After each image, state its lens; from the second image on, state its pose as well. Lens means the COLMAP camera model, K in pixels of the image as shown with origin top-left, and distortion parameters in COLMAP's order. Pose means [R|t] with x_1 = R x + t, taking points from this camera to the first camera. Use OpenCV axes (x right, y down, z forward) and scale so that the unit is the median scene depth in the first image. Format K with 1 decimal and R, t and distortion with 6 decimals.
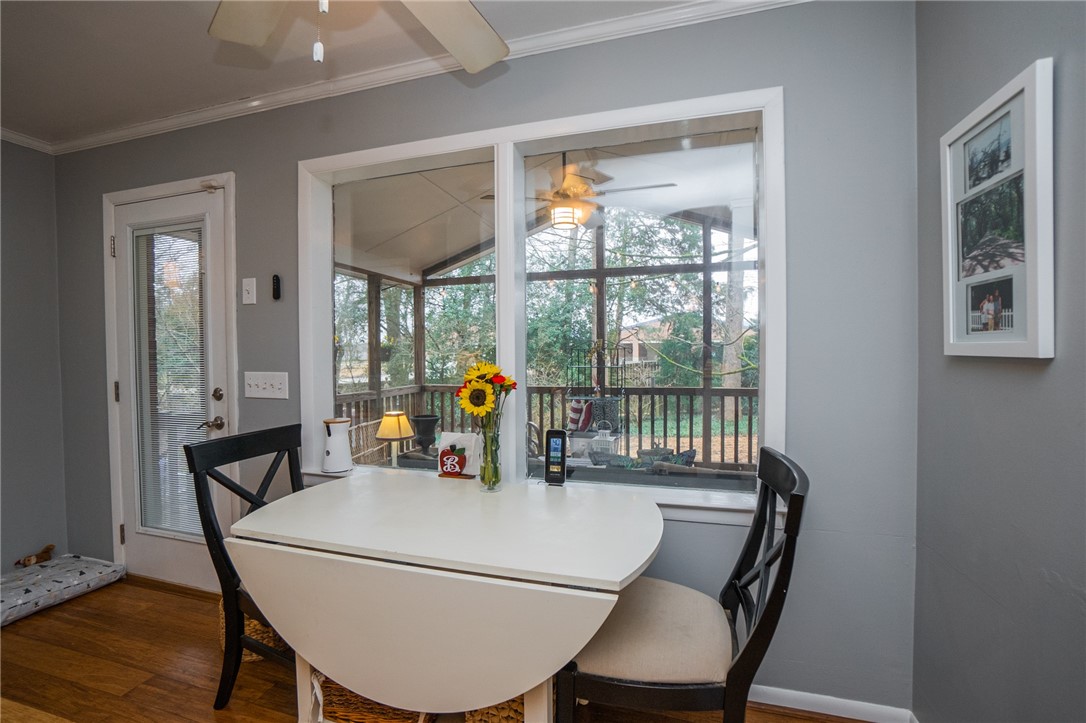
lens RADIAL K [[475.9, 0, 539.3], [0, 475.9, 362.9], [0, 0, 1]] dist [-0.024387, 0.004345]
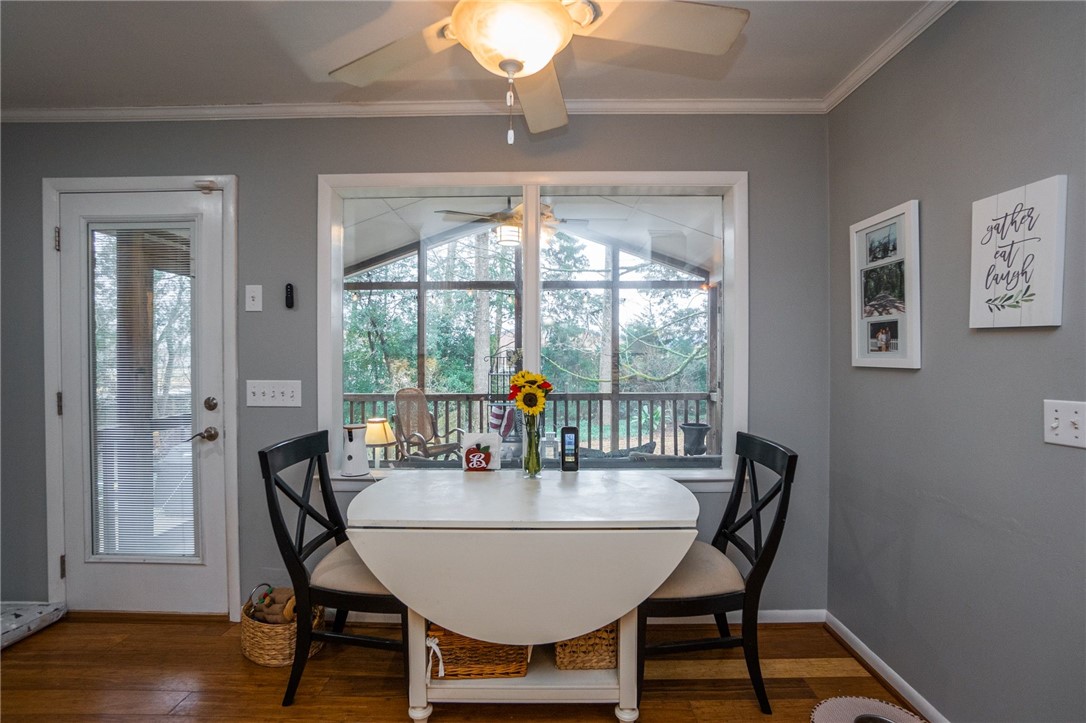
lens RADIAL K [[475.9, 0, 564.2], [0, 475.9, 365.3], [0, 0, 1]] dist [-0.024387, 0.004345]
pose [[0.957305, 0.002424, 0.289069, -0.325594], [0.000497, 0.999950, -0.010032, -0.002218], [-0.289079, 0.009748, 0.957256, -0.144888]]
